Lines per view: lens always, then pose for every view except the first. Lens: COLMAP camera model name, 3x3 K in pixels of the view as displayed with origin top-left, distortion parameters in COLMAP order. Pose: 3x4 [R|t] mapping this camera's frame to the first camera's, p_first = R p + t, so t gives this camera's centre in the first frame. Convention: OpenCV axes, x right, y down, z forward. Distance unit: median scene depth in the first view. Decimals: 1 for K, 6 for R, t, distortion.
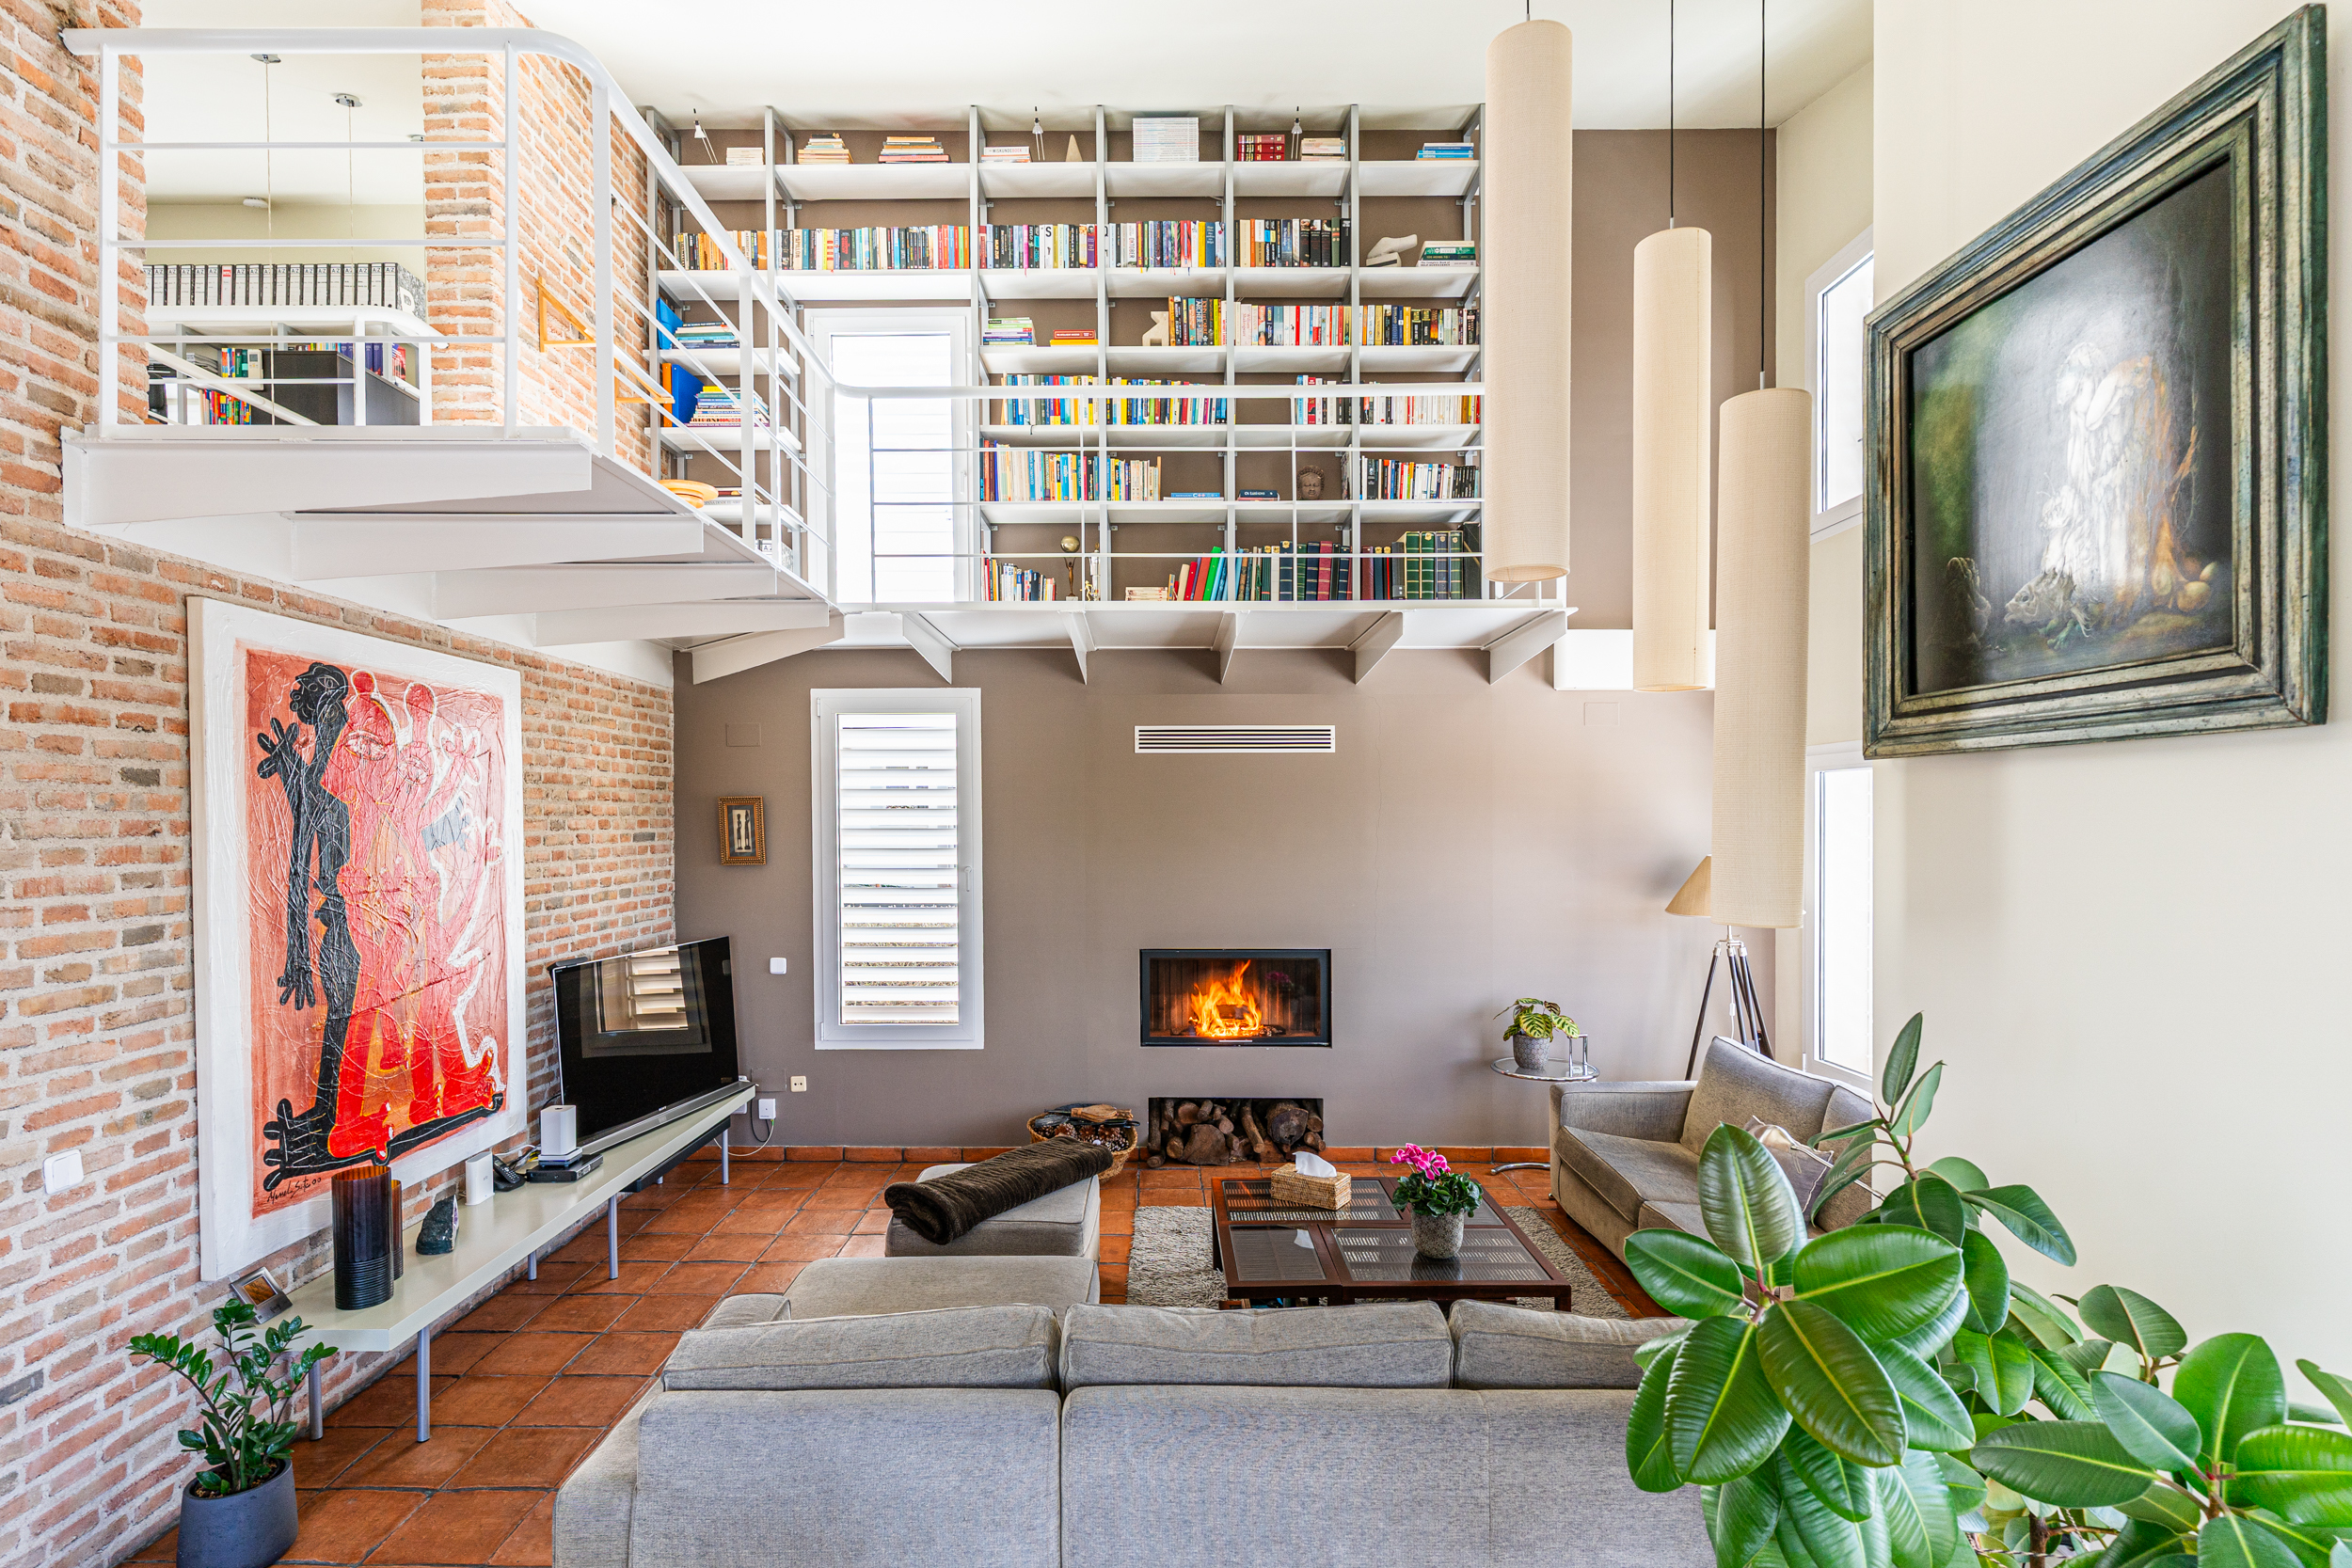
lens RADIAL K [[1132.5, 0, 1132.8], [0, 1132.5, 840.0], [0, 0, 1]] dist [0.000800, -0.000514]
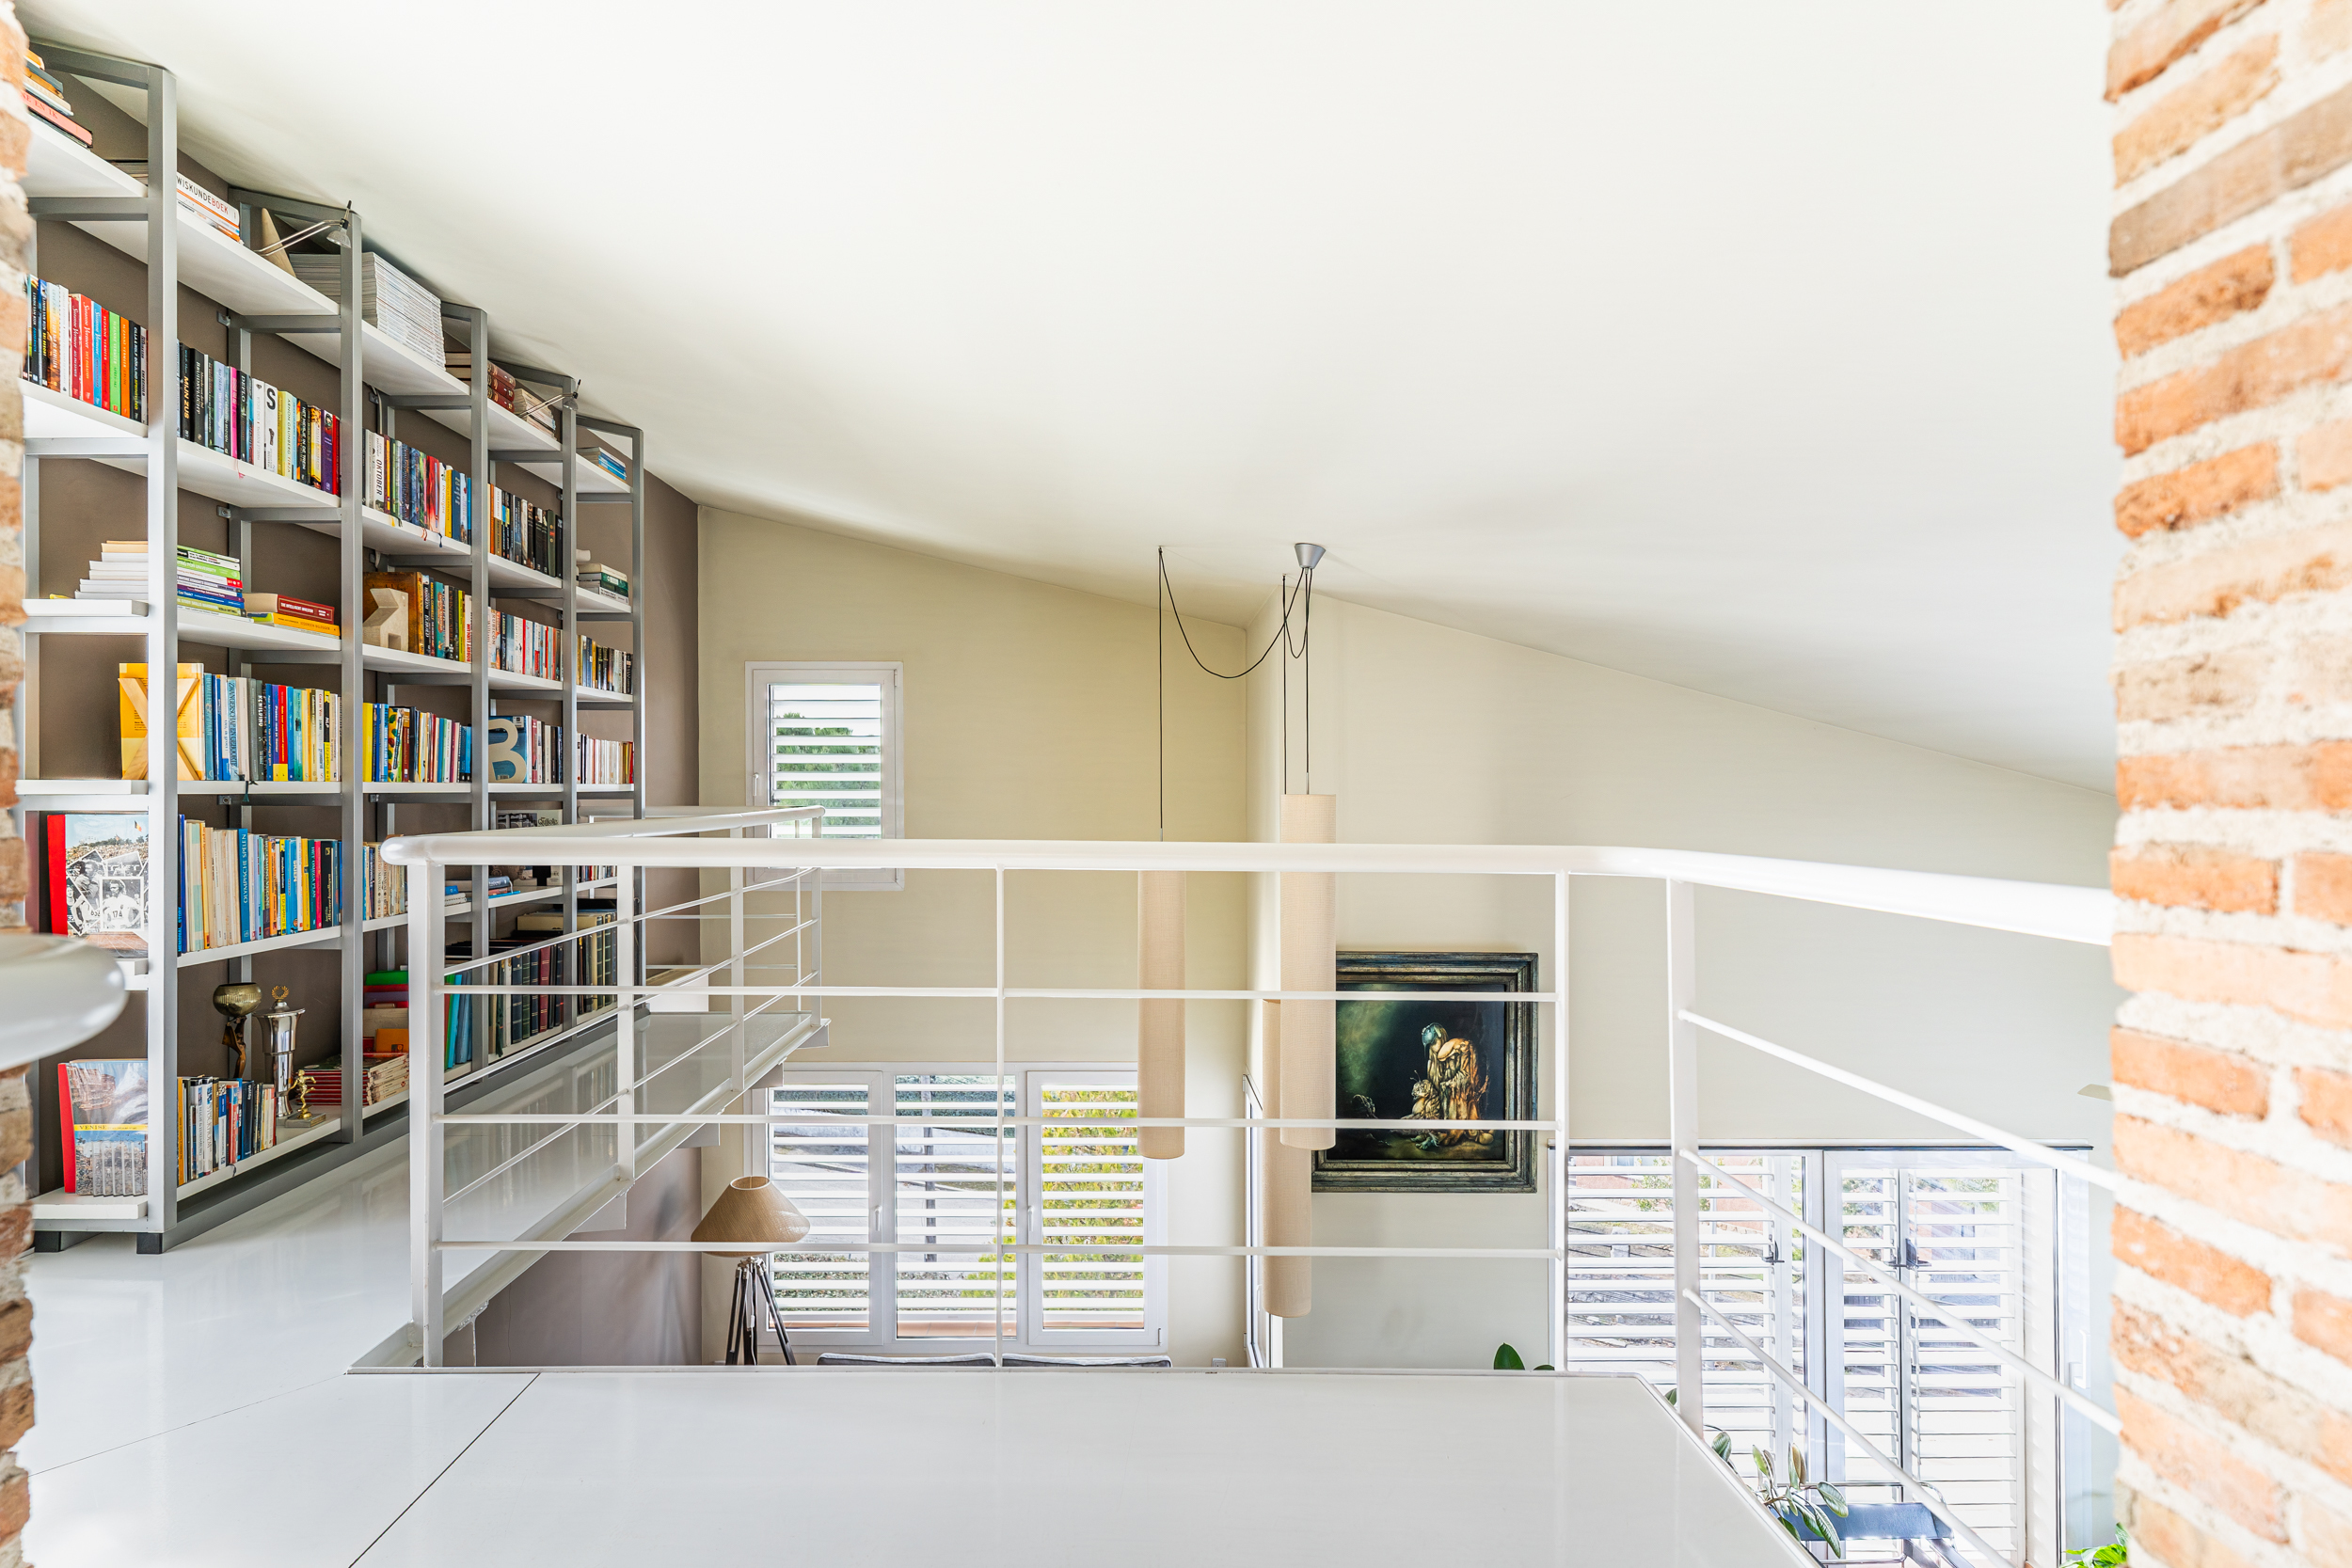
lens RADIAL K [[1132.5, 0, 1155.5], [0, 1132.5, 790.3], [0, 0, 1]] dist [0.000800, -0.000514]
pose [[-0.026455, 0.004488, 0.999640, -0.585459], [0.019244, 0.999807, -0.003979, -0.353716], [-0.999465, 0.019132, -0.026537, 0.623710]]
